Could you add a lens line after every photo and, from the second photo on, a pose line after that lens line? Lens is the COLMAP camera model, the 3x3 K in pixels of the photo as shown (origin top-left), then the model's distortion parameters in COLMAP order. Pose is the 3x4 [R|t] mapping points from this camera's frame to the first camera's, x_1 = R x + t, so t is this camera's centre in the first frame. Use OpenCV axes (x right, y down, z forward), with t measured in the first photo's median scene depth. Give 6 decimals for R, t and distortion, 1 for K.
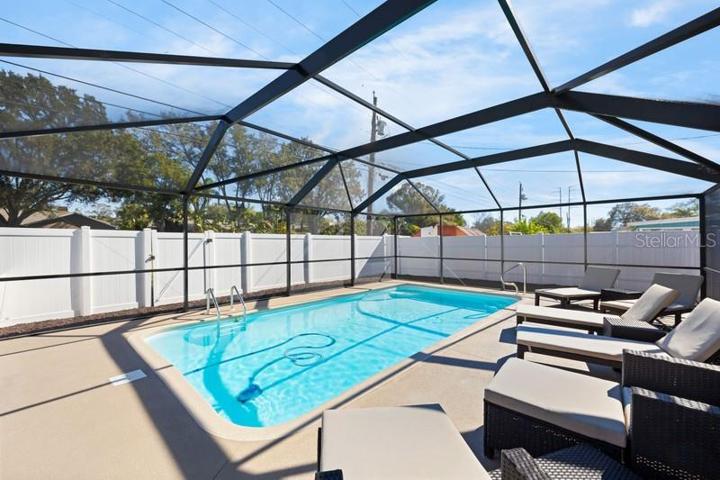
lens RADIAL K [[286.7, 0, 362.7], [0, 286.7, 244.0], [0, 0, 1]] dist [0.000320, -0.000015]
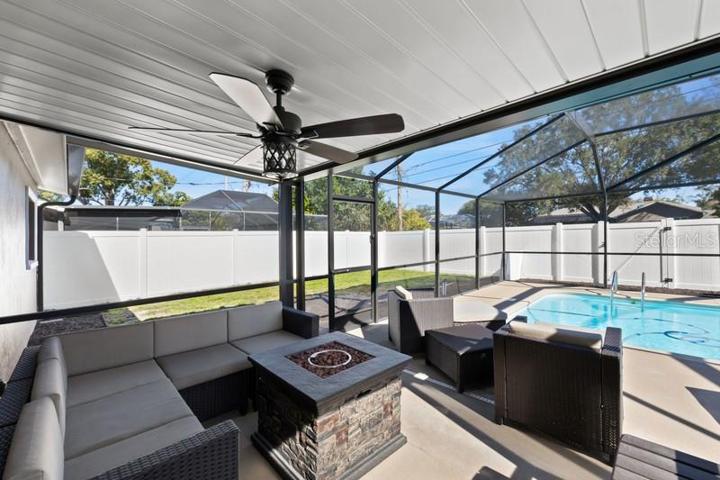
lens RADIAL K [[286.7, 0, 362.7], [0, 286.7, 244.0], [0, 0, 1]] dist [0.000320, -0.000015]
pose [[-0.055185, 0.030405, -0.998013, 0.578615], [0.010371, 0.999500, 0.029877, -0.000444], [0.998422, -0.008702, -0.055472, 0.021208]]
